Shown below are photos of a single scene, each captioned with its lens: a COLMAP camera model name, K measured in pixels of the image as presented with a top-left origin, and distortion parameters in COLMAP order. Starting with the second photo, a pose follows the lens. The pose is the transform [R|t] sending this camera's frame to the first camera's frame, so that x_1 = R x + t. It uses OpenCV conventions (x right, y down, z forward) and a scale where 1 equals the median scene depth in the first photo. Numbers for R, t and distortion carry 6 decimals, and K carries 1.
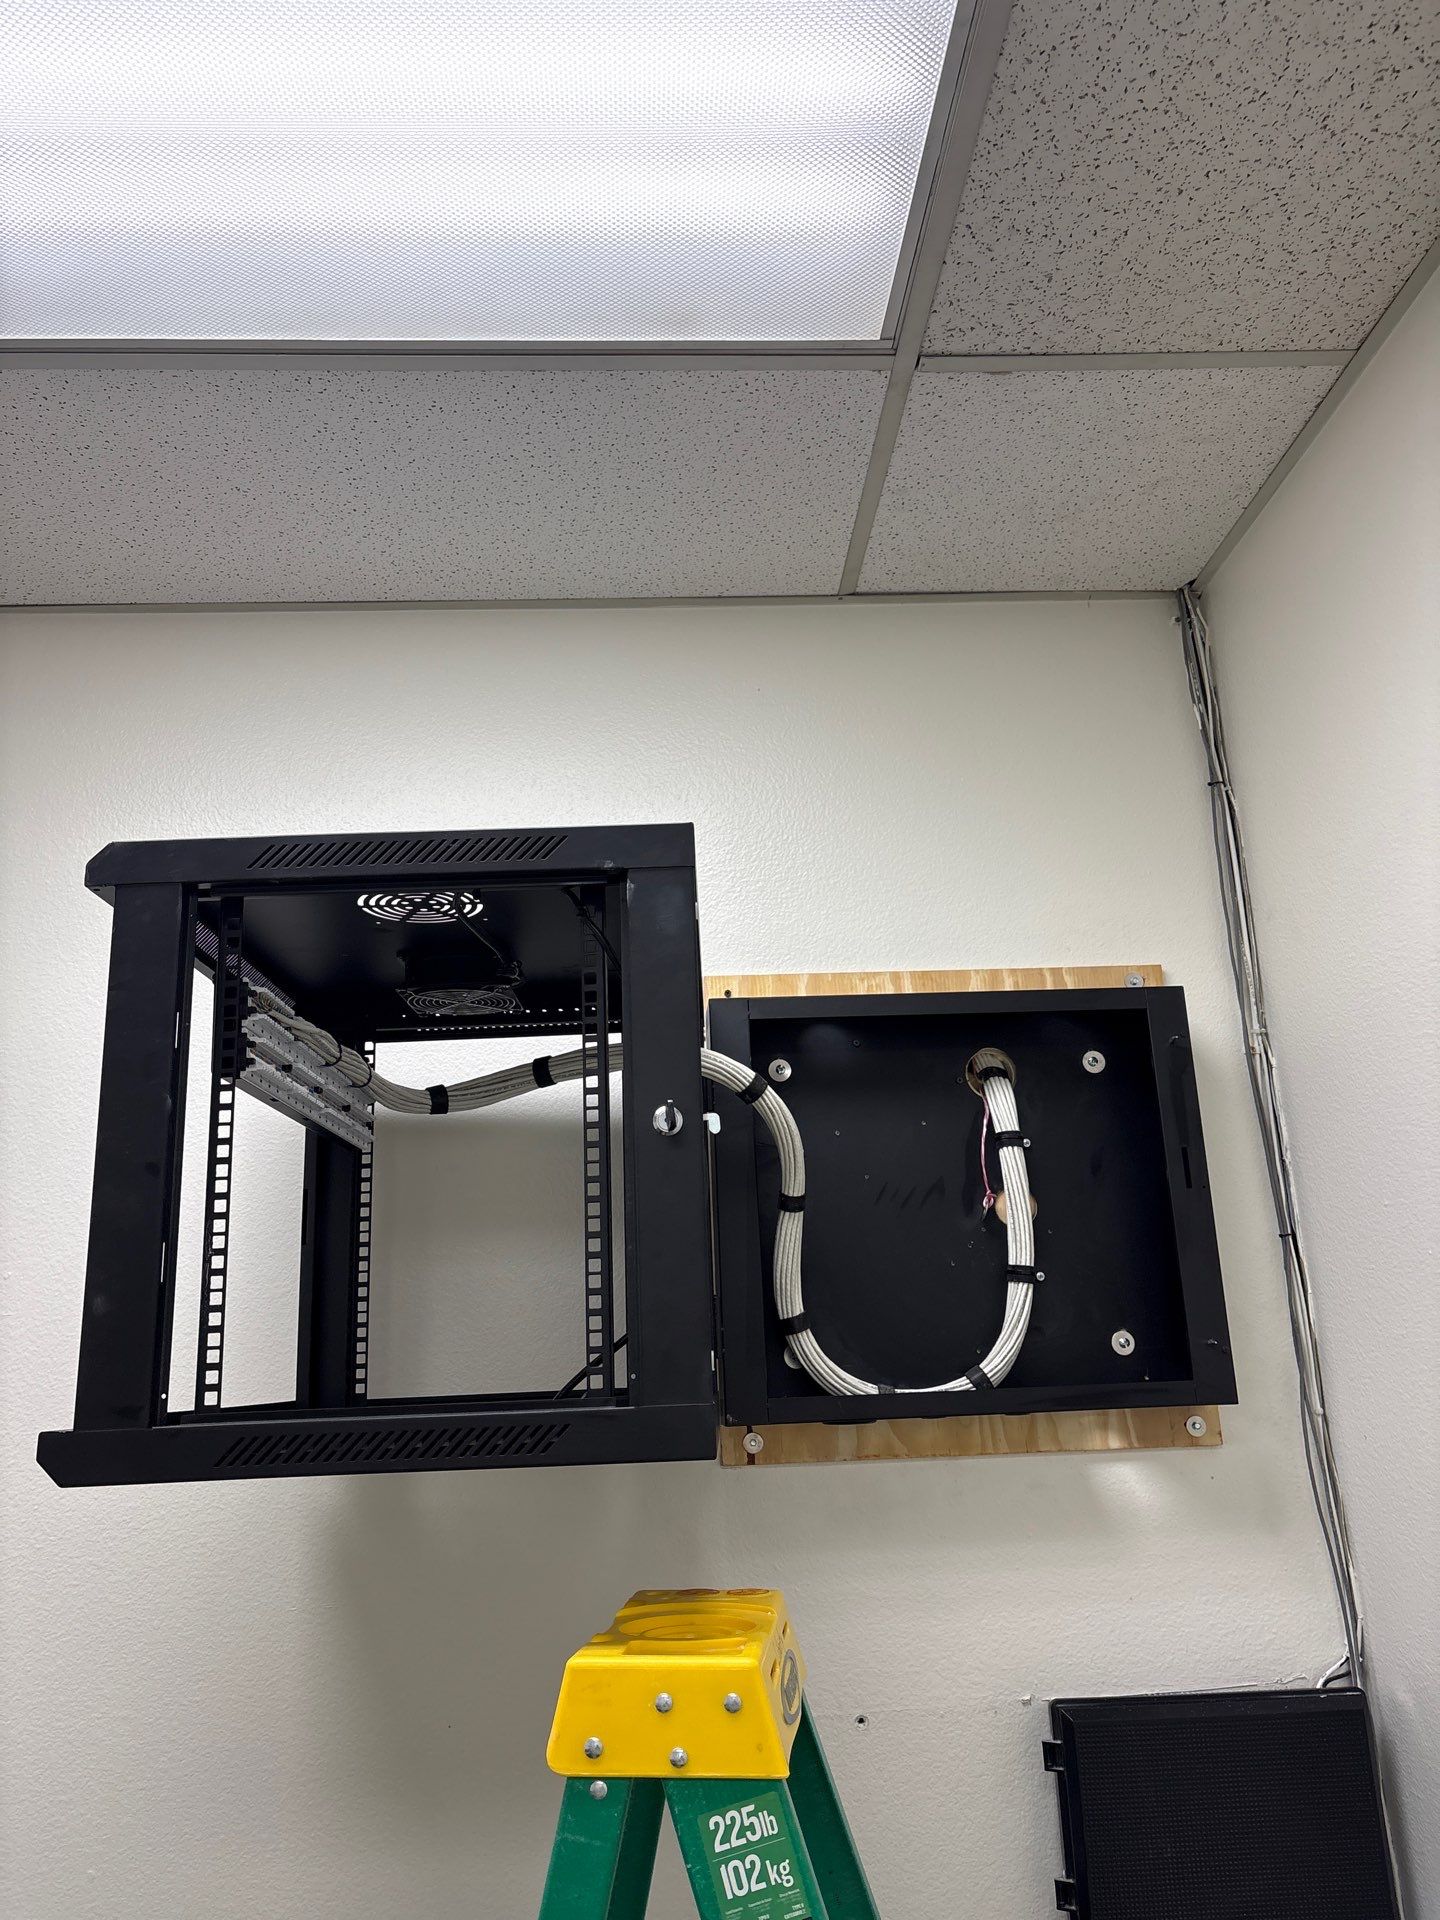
lens RADIAL K [[1416.7, 0, 711.2], [0, 1416.7, 964.3], [0, 0, 1]] dist [0.014132, -0.029470]
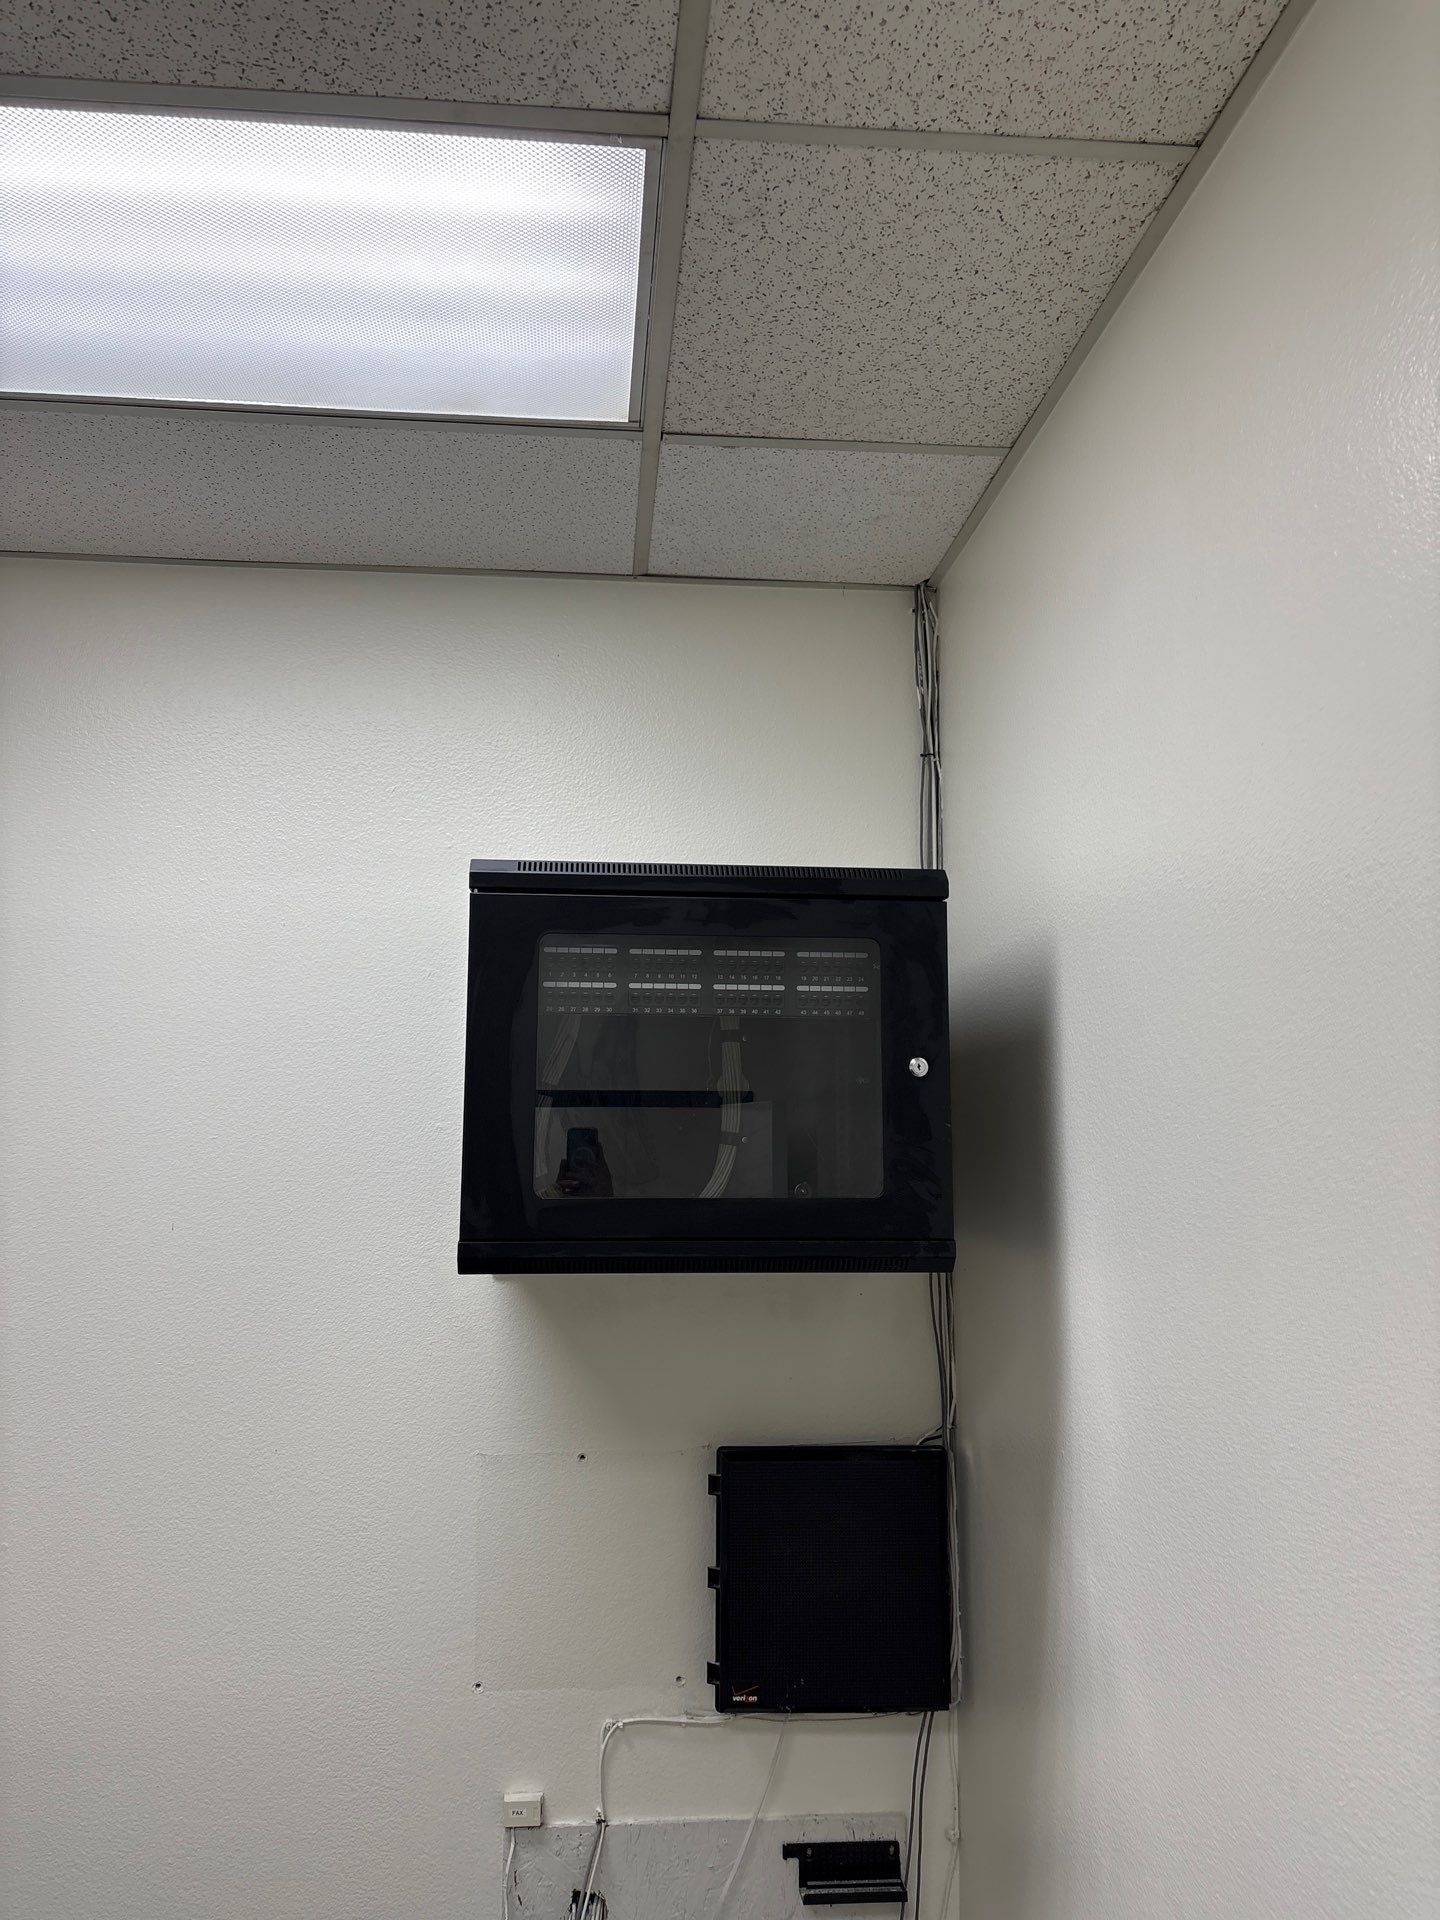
lens RADIAL K [[1416.7, 0, 716.8], [0, 1416.7, 945.0], [0, 0, 1]] dist [0.014132, -0.029470]
pose [[0.997817, 0.047764, 0.045602, 0.142302], [-0.053523, 0.989425, 0.134807, -0.137047], [-0.038680, -0.136953, 0.989822, -0.273601]]
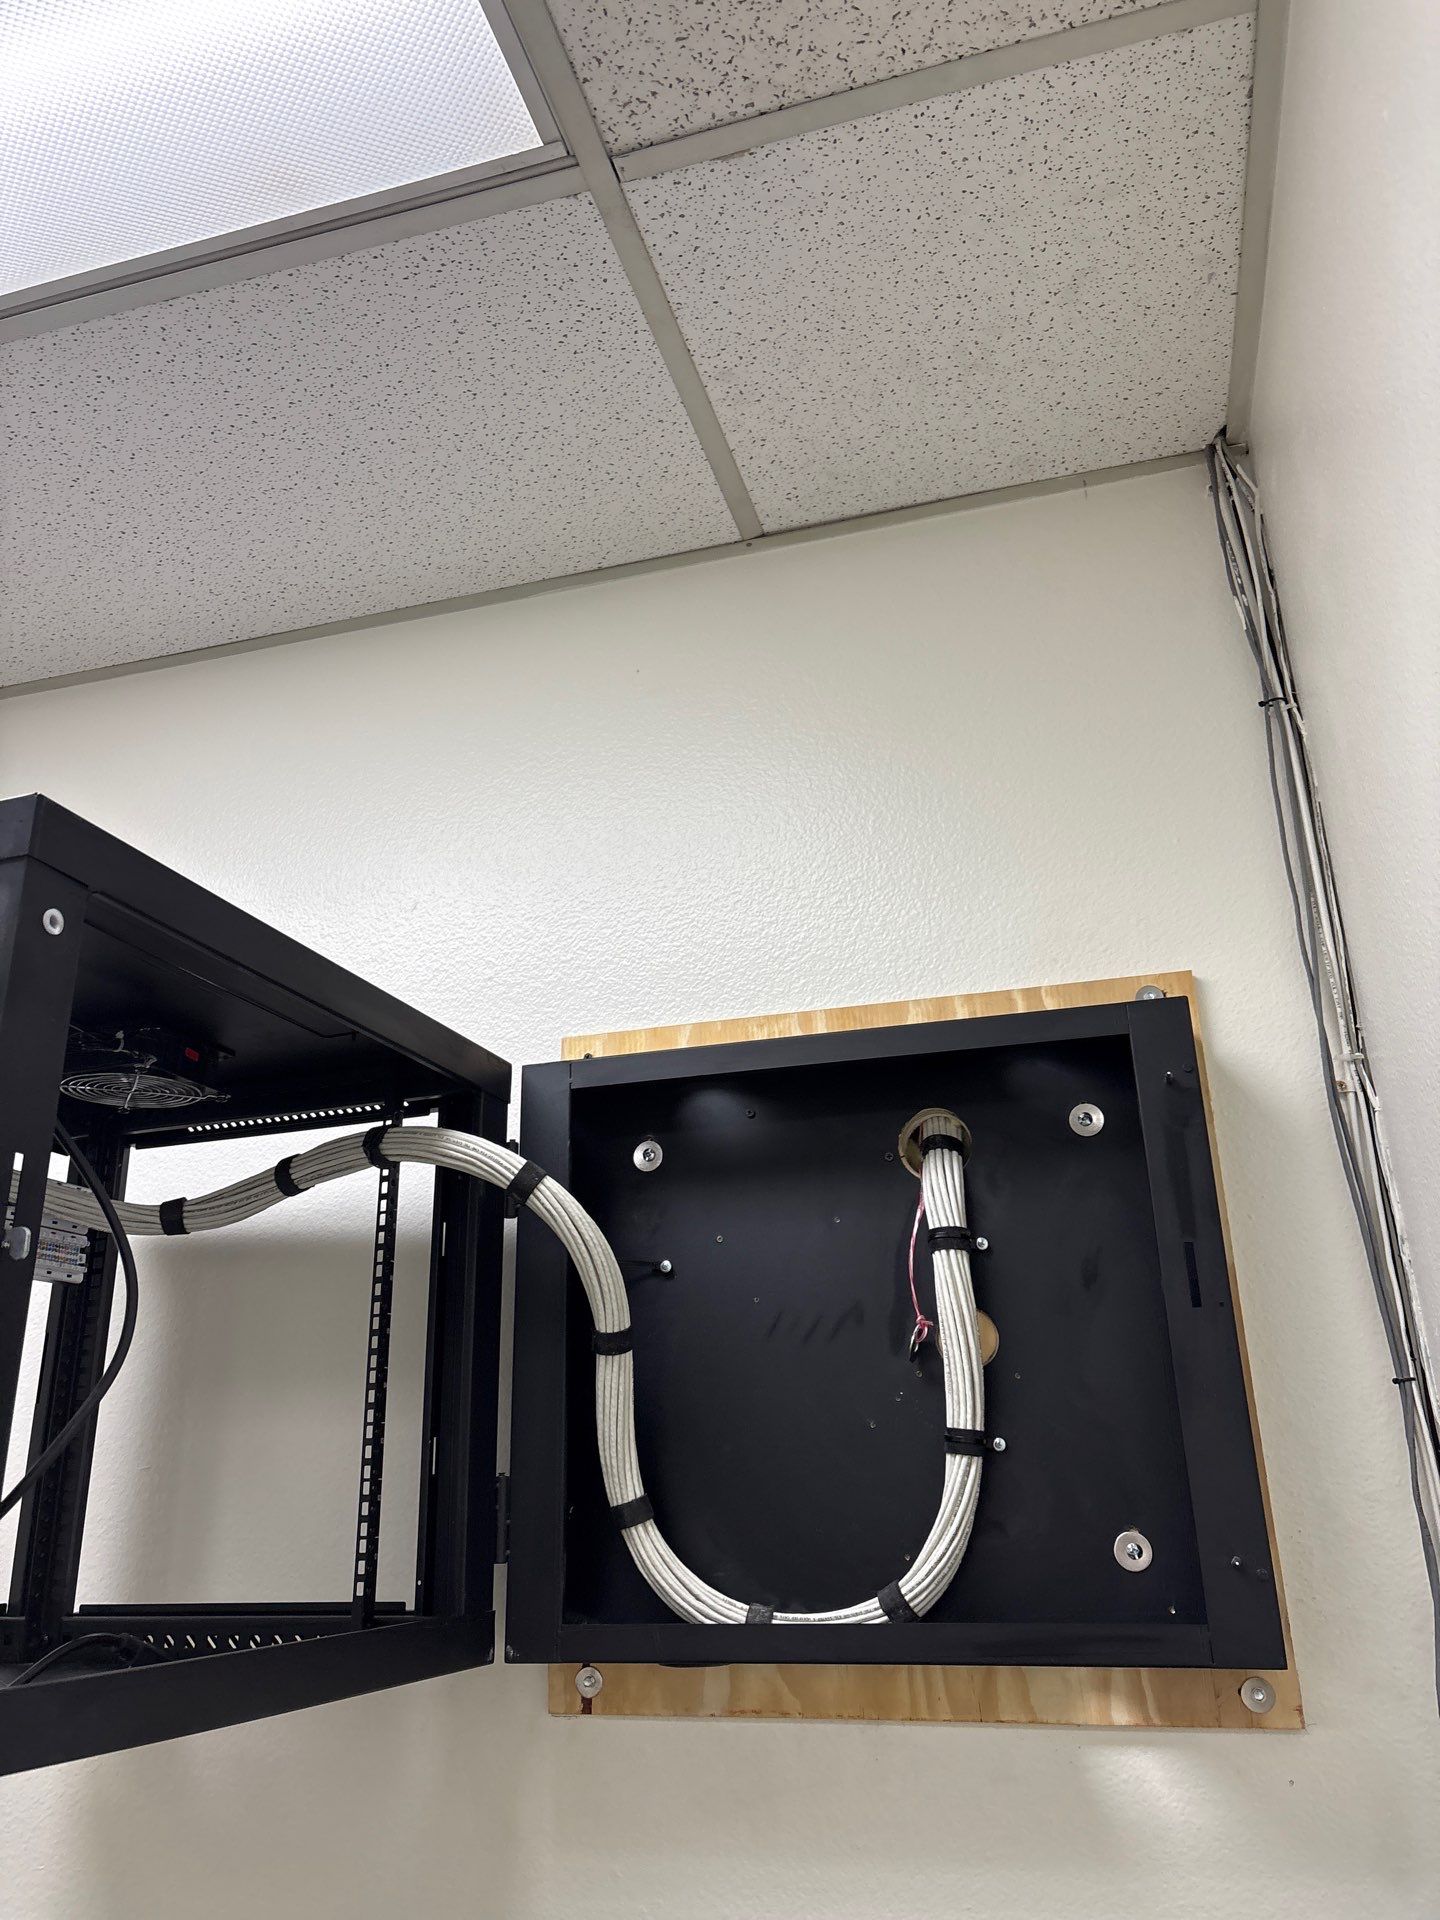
lens RADIAL K [[1420.4, 0, 702.6], [0, 1420.4, 953.8], [0, 0, 1]] dist [0.017971, -0.027749]
pose [[0.947802, -0.095966, -0.304077, 0.335387], [0.071081, 0.993228, -0.091903, 0.042405], [0.310837, 0.065492, 0.948204, 0.311738]]
